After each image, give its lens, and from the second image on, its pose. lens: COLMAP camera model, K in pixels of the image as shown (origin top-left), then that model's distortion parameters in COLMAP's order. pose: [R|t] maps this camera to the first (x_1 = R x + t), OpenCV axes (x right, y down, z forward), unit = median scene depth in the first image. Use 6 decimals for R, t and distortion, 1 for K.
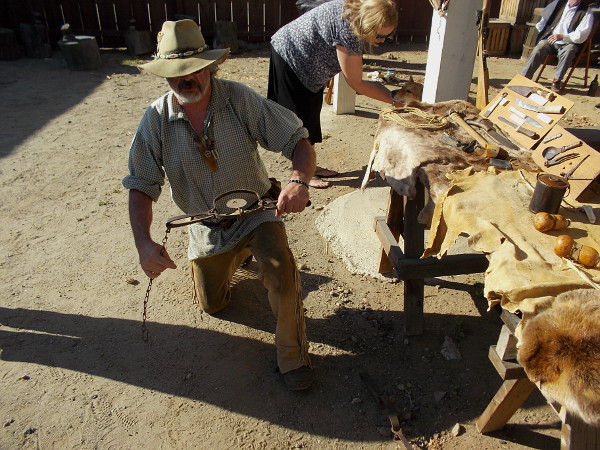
lens RADIAL K [[503.2, 0, 300.0], [0, 503.2, 205.3], [0, 0, 1]] dist [-0.001883, 0.003856]
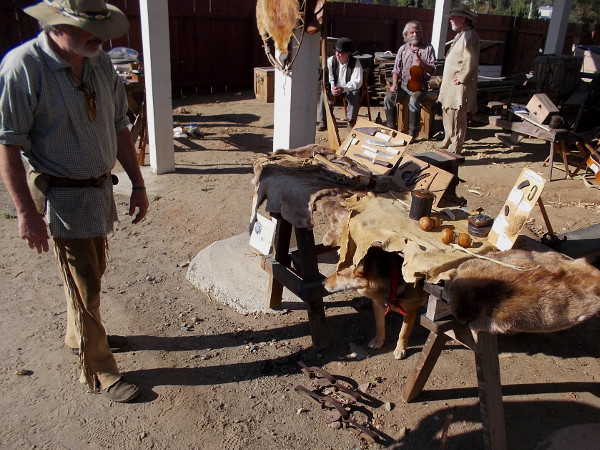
lens RADIAL K [[511.9, 0, 300.0], [0, 511.9, 225.0], [0, 0, 1]] dist [-0.074571, -0.000804]
pose [[0.932164, -0.155783, 0.326806, -0.183918], [0.177493, 0.983407, -0.037497, 0.017914], [-0.315542, 0.092959, 0.944347, -0.121738]]
